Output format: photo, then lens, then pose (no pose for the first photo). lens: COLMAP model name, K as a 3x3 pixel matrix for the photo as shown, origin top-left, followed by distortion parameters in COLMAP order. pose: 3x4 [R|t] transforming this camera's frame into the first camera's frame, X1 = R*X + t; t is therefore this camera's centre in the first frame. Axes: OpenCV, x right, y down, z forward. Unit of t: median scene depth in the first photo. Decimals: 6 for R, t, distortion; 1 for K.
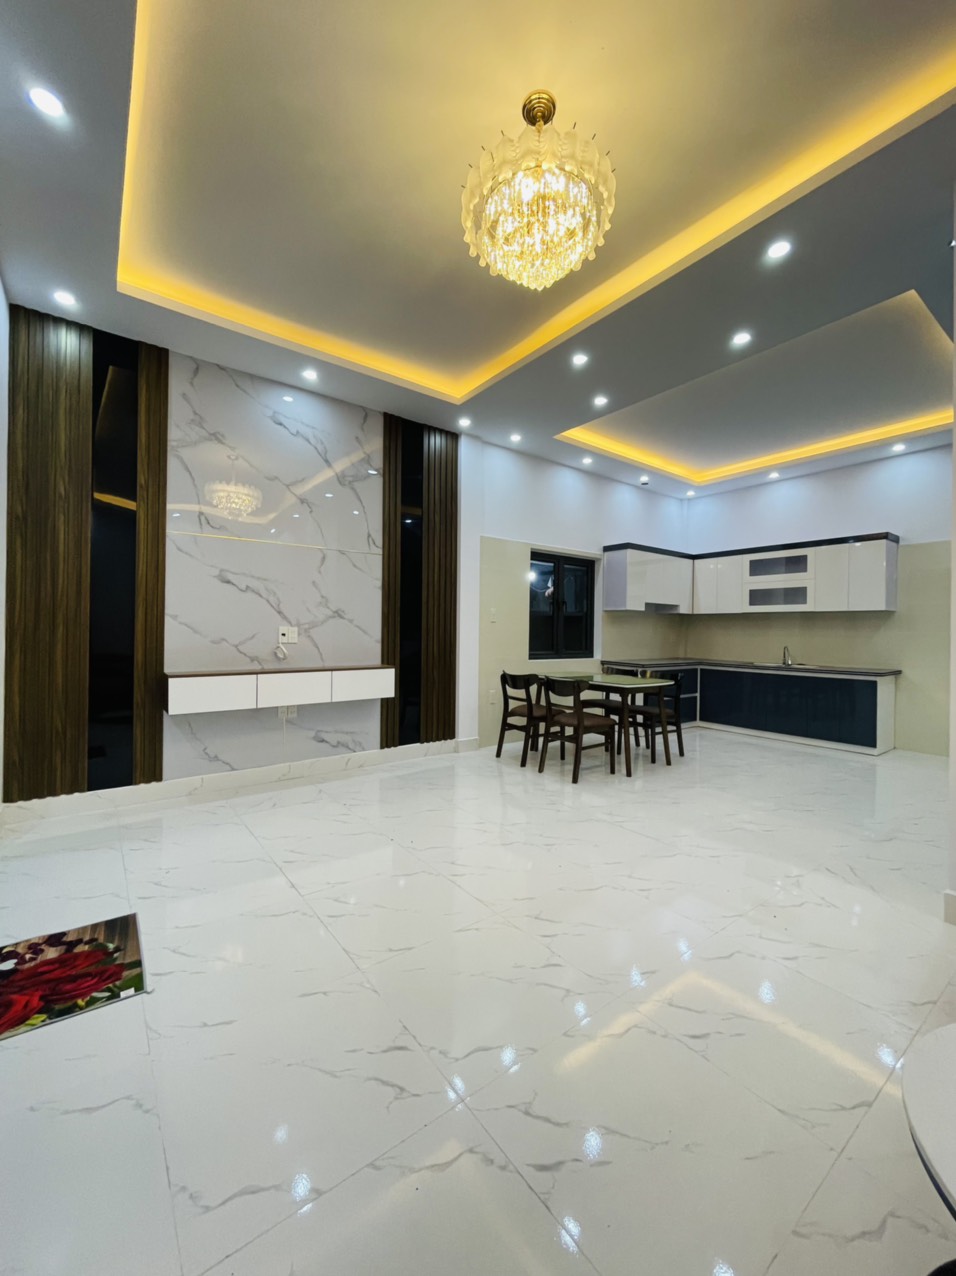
lens RADIAL K [[517.0, 0, 478.1], [0, 517.0, 633.1], [0, 0, 1]] dist [-0.001965, -0.000543]
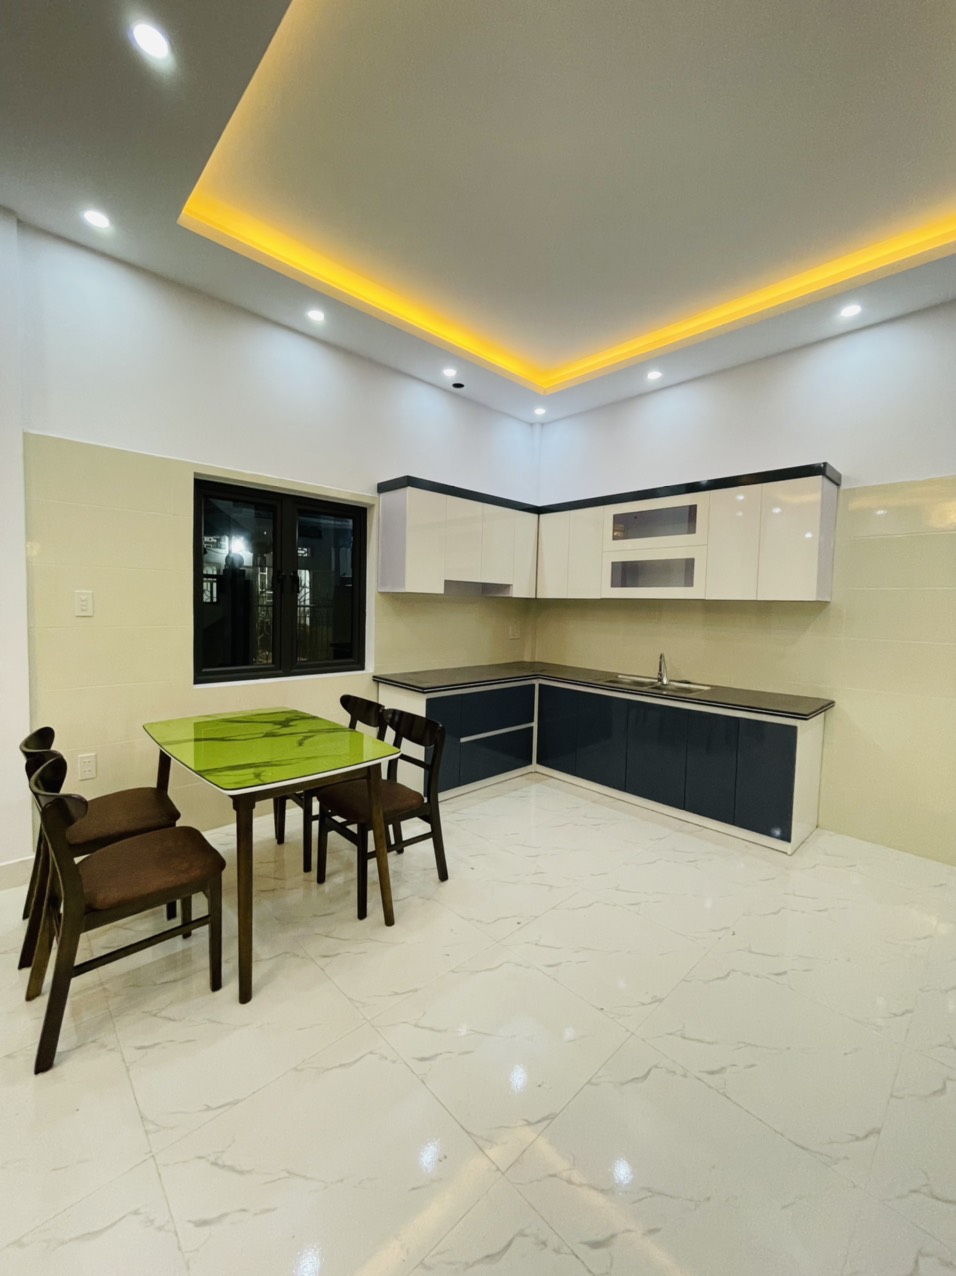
lens RADIAL K [[517.0, 0, 475.0], [0, 517.0, 635.2], [0, 0, 1]] dist [-0.001965, -0.000543]
pose [[0.993238, 0.002978, 0.116058, 0.286210], [-0.009726, 0.998291, 0.057623, -0.029406], [-0.115688, -0.058363, 0.991570, 0.389985]]
